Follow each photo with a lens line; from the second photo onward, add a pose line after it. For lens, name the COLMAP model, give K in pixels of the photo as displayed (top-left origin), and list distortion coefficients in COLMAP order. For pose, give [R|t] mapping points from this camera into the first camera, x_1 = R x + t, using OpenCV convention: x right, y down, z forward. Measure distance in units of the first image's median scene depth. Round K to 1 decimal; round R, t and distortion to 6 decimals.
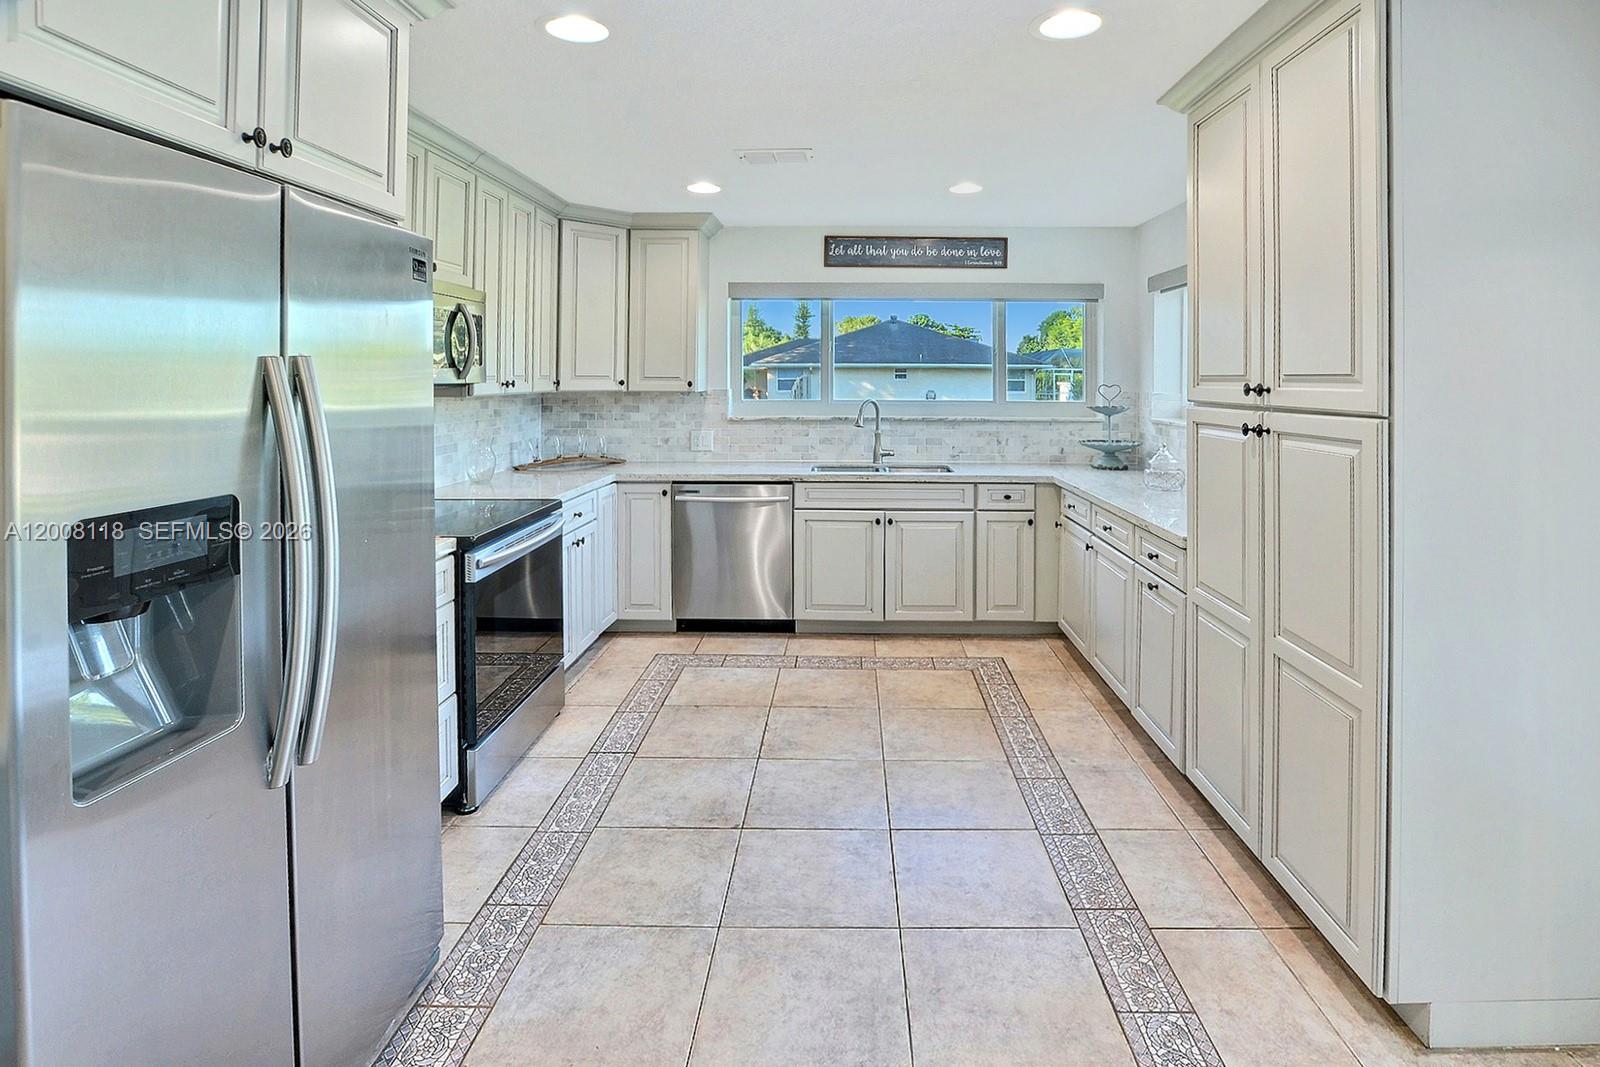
lens RADIAL K [[722.7, 0, 863.4], [0, 722.7, 378.8], [0, 0, 1]] dist [-0.027449, 0.000512]
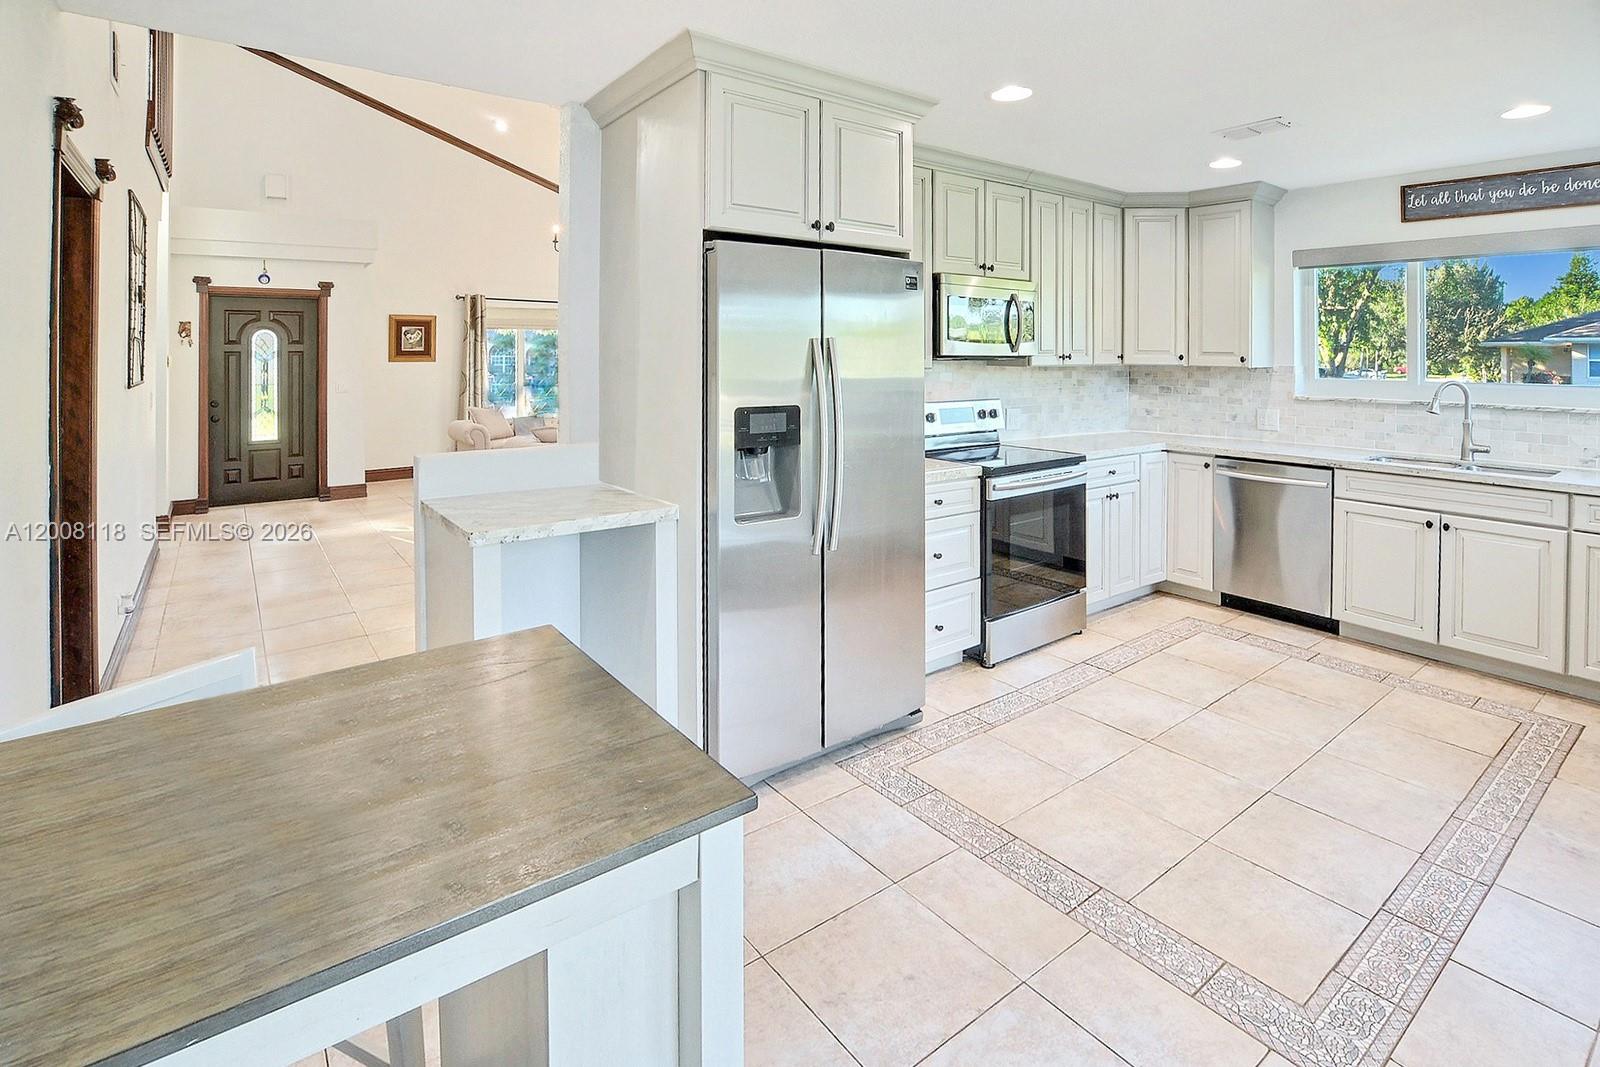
lens RADIAL K [[782.1, 0, 824.1], [0, 782.1, 397.4], [0, 0, 1]] dist [-0.036864, -0.000206]
pose [[0.588785, 0.049507, -0.806772, 0.289973], [-0.006207, 0.998370, 0.056734, 0.003021], [0.808266, -0.028396, 0.588133, -0.083079]]
